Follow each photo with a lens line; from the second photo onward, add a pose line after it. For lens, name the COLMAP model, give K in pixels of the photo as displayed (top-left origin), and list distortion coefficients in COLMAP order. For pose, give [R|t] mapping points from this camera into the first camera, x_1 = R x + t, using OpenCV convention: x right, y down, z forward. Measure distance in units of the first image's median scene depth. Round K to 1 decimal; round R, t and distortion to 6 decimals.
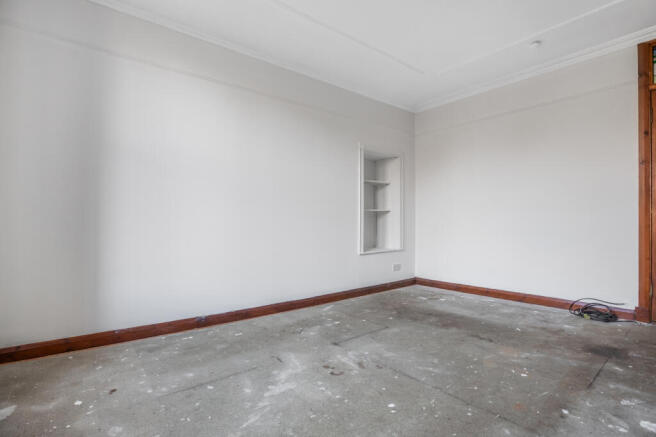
lens RADIAL K [[309.0, 0, 334.5], [0, 309.0, 219.0], [0, 0, 1]] dist [-0.042413, 0.014955]
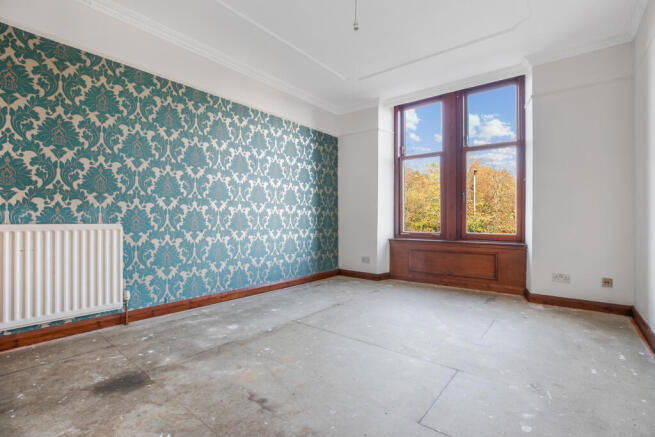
lens RADIAL K [[307.1, 0, 330.4], [0, 307.1, 216.9], [0, 0, 1]] dist [-0.045259, 0.016830]
pose [[-0.976799, -0.004602, -0.214107, 0.446535], [0.000317, 0.999737, -0.022930, 0.025771], [0.214156, -0.022466, -0.976541, 1.530670]]
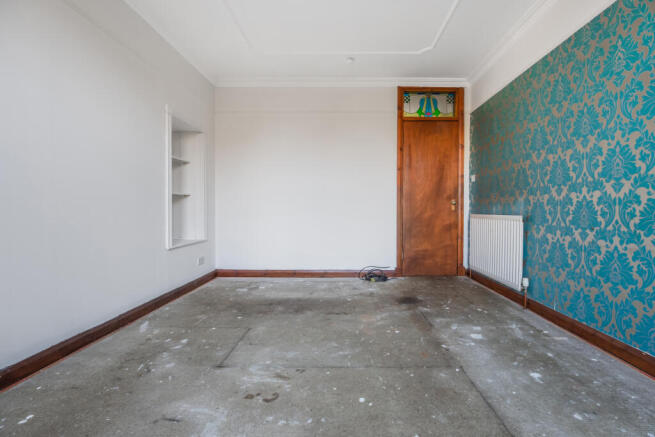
lens RADIAL K [[308.5, 0, 334.0], [0, 308.5, 219.0], [0, 0, 1]] dist [-0.042413, 0.014955]
pose [[0.656055, -0.019743, 0.754455, -0.339751], [-0.011985, 0.999259, 0.036571, 0.005832], [-0.754618, -0.033035, 0.655332, 0.267298]]
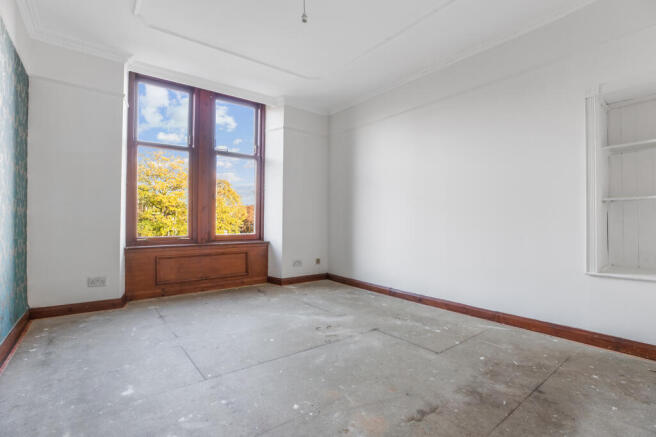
lens RADIAL K [[307.6, 0, 330.9], [0, 307.6, 216.9], [0, 0, 1]] dist [-0.045259, 0.016830]
pose [[-0.012451, -0.015503, -0.999802, 1.011461], [0.012712, 0.999797, -0.015661, 0.011558], [0.999842, -0.012905, -0.012251, 0.773698]]
